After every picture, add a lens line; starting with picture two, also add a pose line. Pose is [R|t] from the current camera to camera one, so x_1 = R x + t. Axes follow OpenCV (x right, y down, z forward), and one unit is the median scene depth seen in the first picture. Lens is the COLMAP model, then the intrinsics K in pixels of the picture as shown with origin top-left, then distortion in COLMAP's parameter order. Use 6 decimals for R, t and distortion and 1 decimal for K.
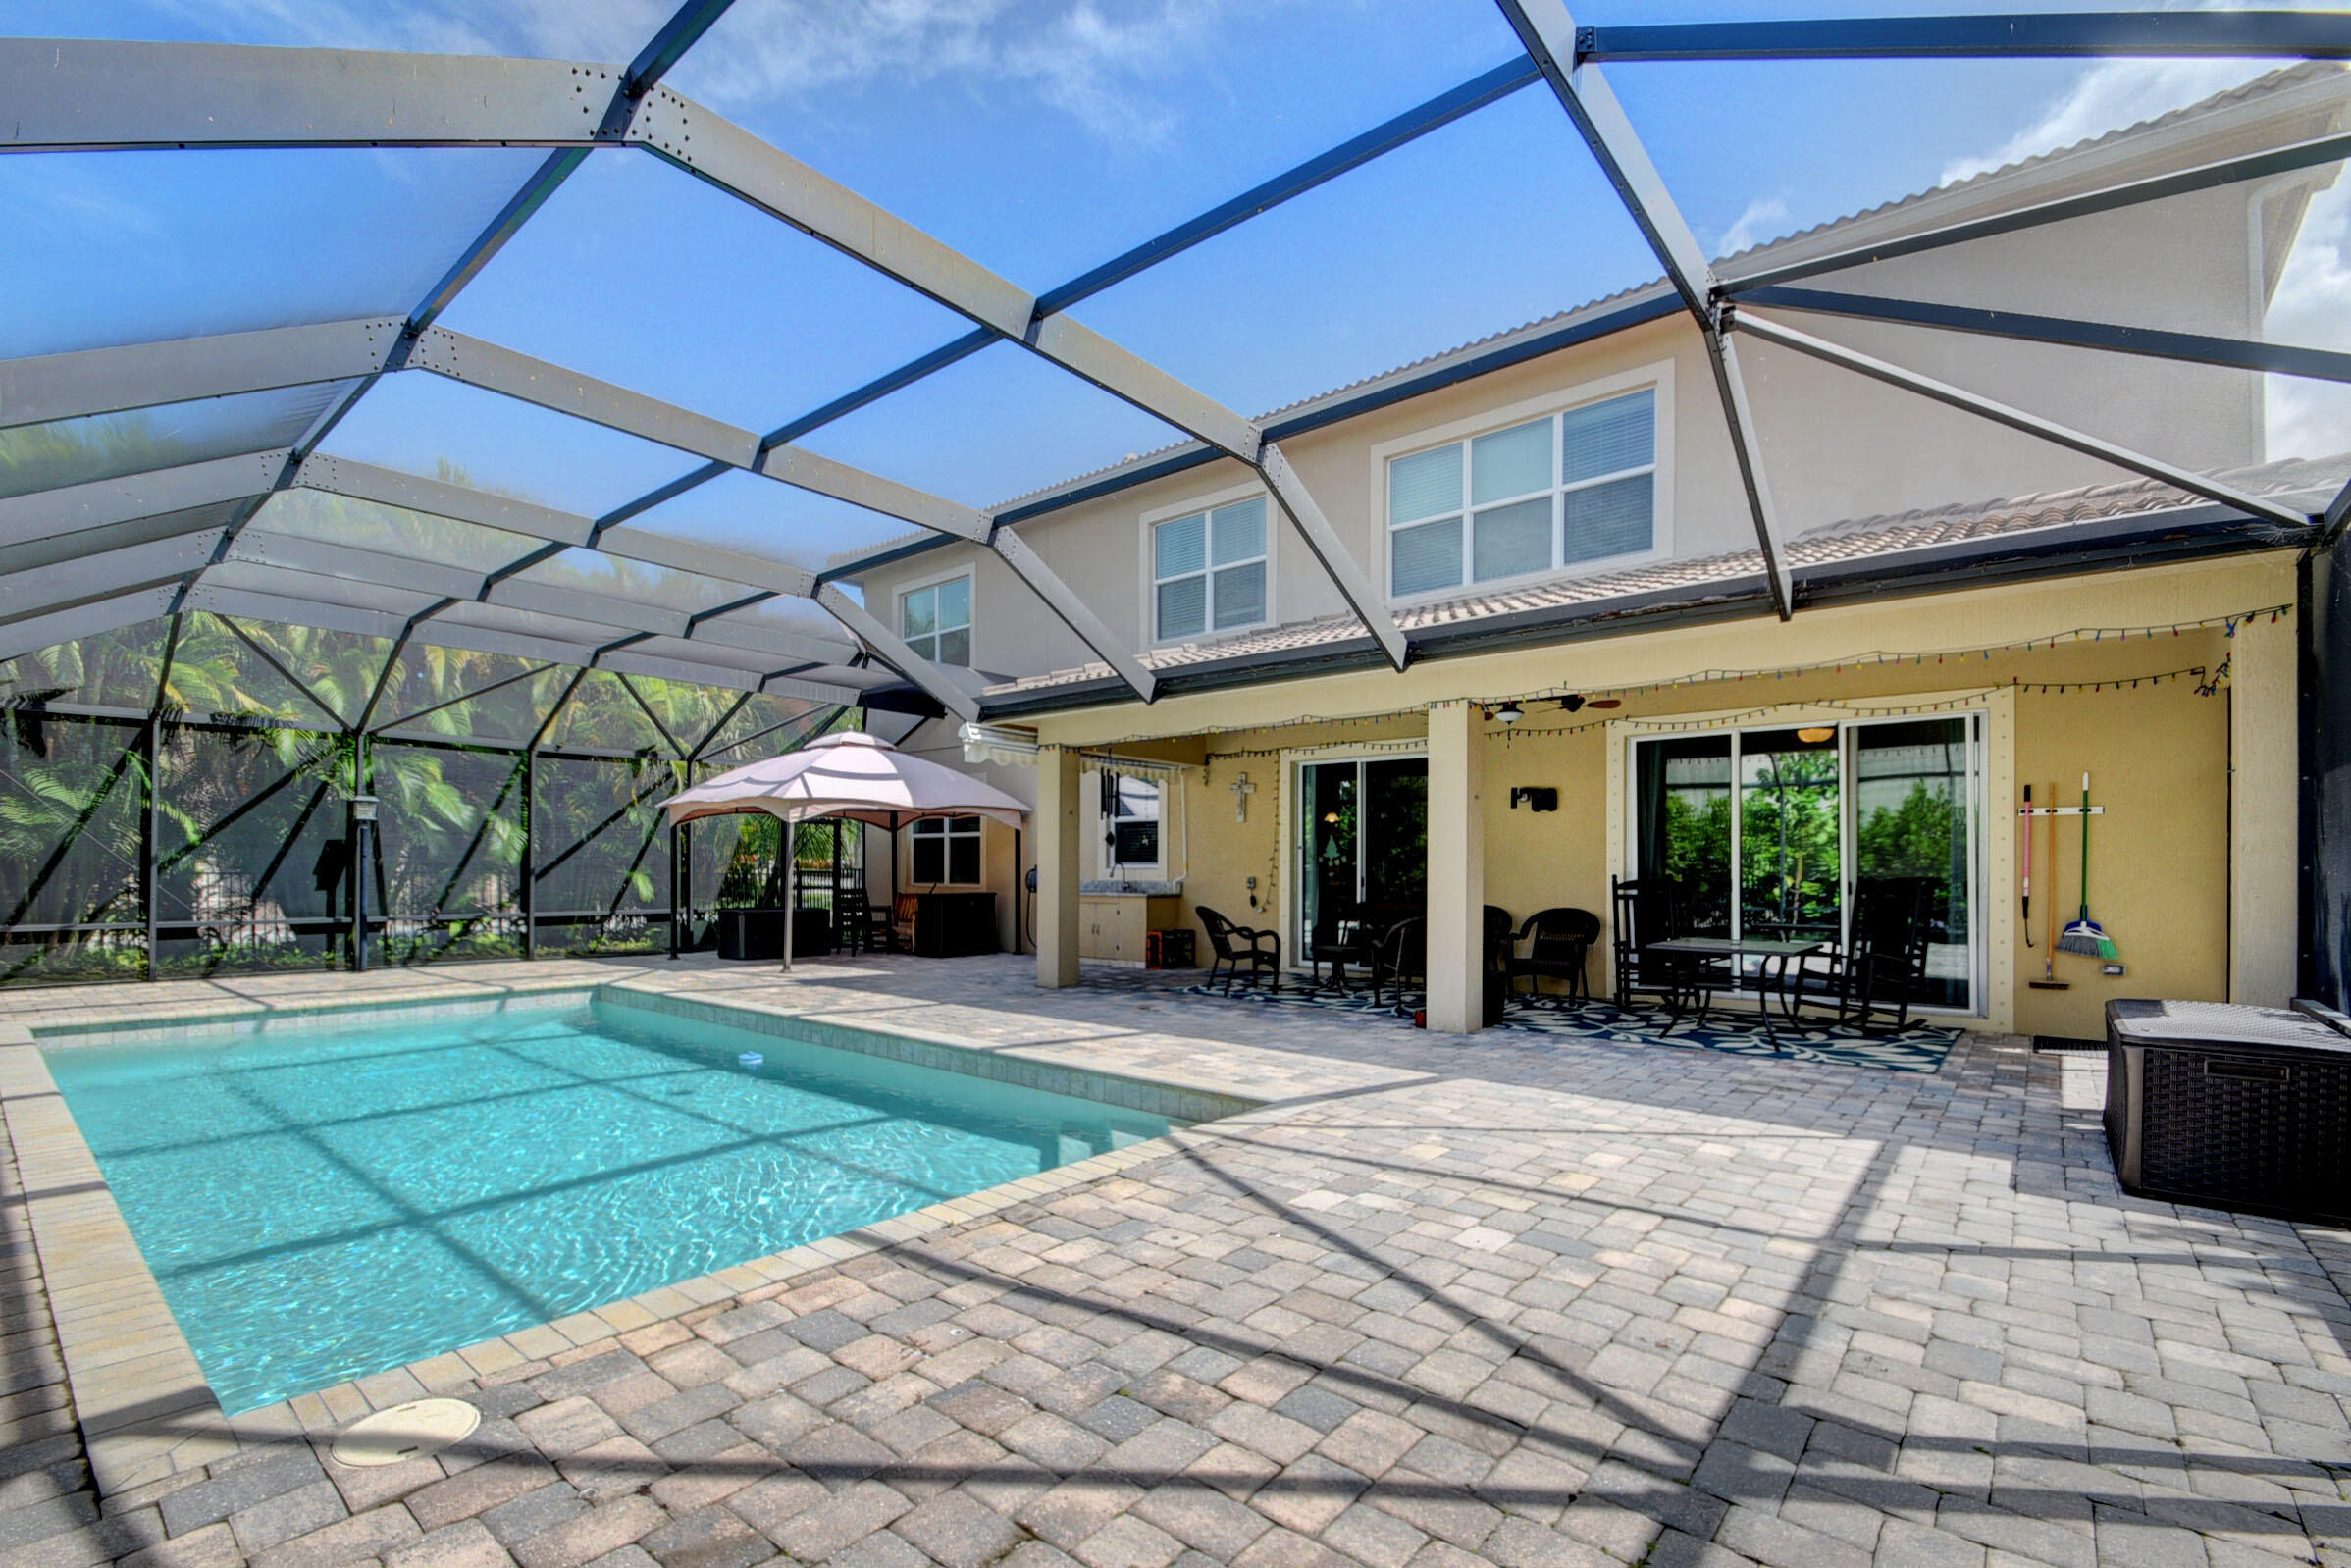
lens RADIAL K [[1039.2, 0, 1163.0], [0, 1039.2, 869.7], [0, 0, 1]] dist [0.008821, -0.012818]
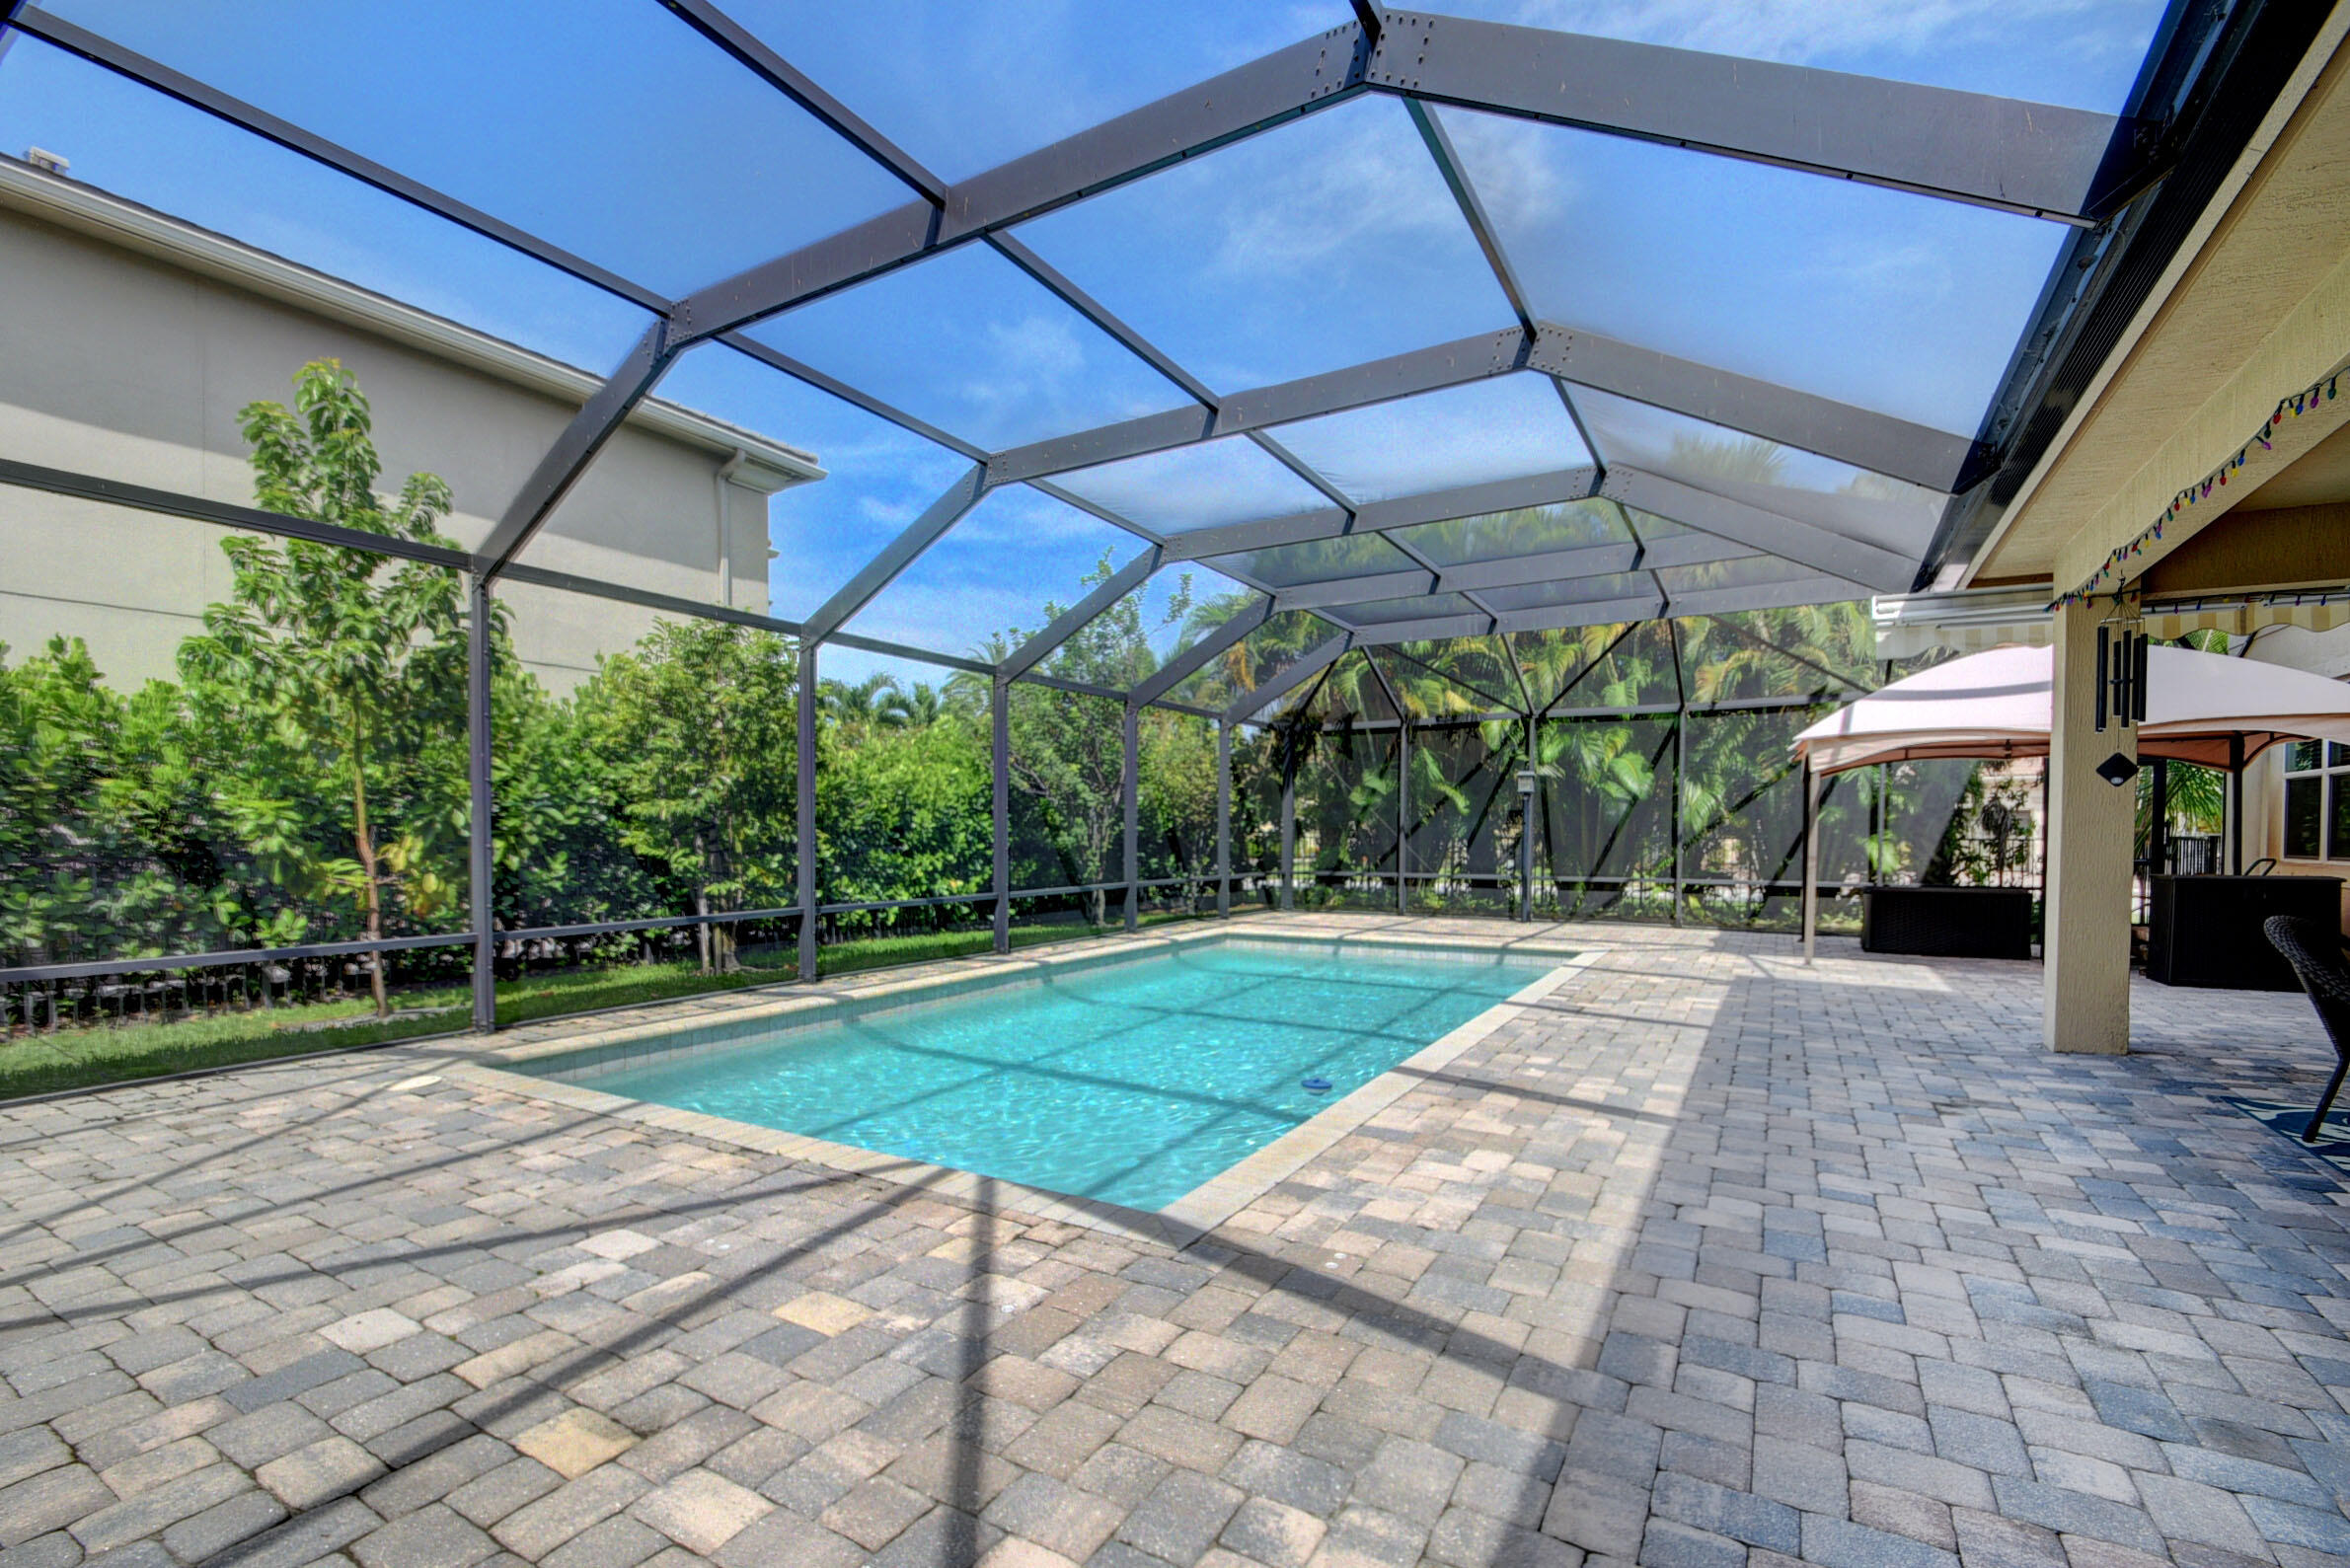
lens RADIAL K [[1047.1, 0, 1169.7], [0, 1047.1, 868.2], [0, 0, 1]] dist [0.017583, -0.022006]
pose [[0.162425, 0.029290, -0.986286, 0.462741], [0.001083, 0.999553, 0.029862, 0.003455], [0.986720, -0.005918, 0.162321, 0.595615]]
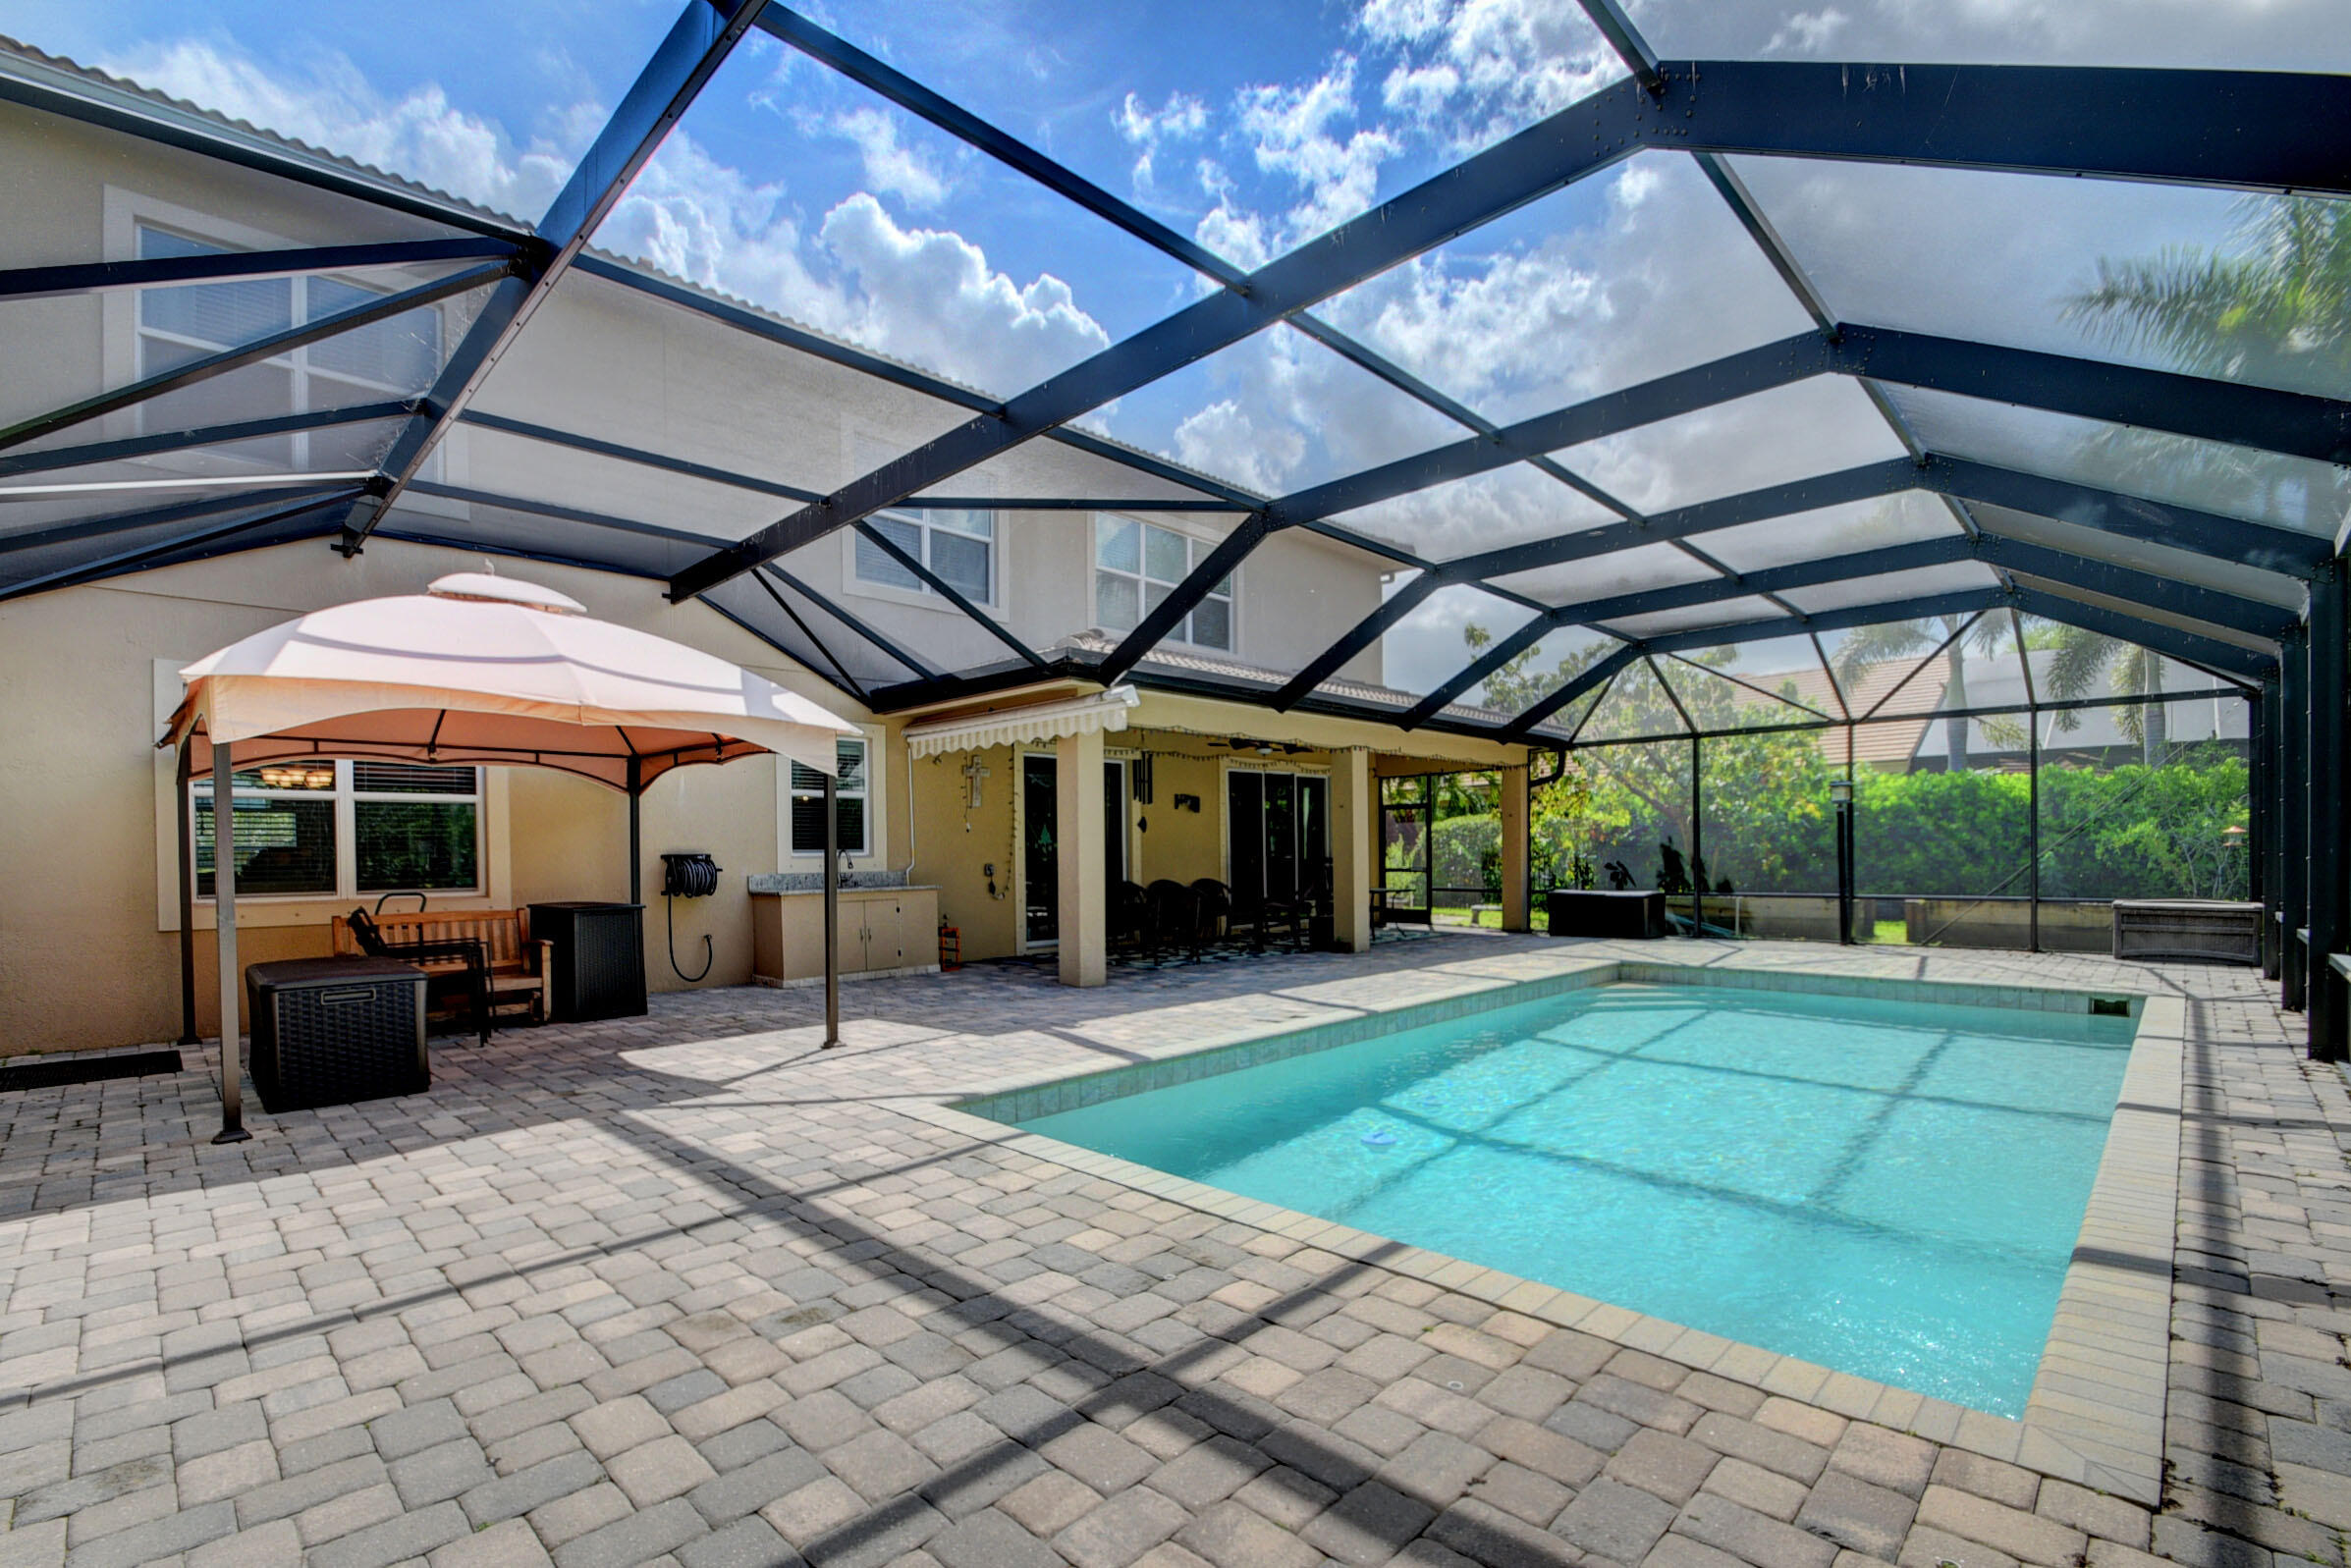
lens RADIAL K [[1039.0, 0, 1163.0], [0, 1039.0, 869.6], [0, 0, 1]] dist [0.008821, -0.012818]
pose [[0.087925, -0.020087, 0.995925, -1.302484], [0.009409, 0.999769, 0.019334, -0.007041], [-0.996083, 0.007671, 0.088094, 1.122873]]
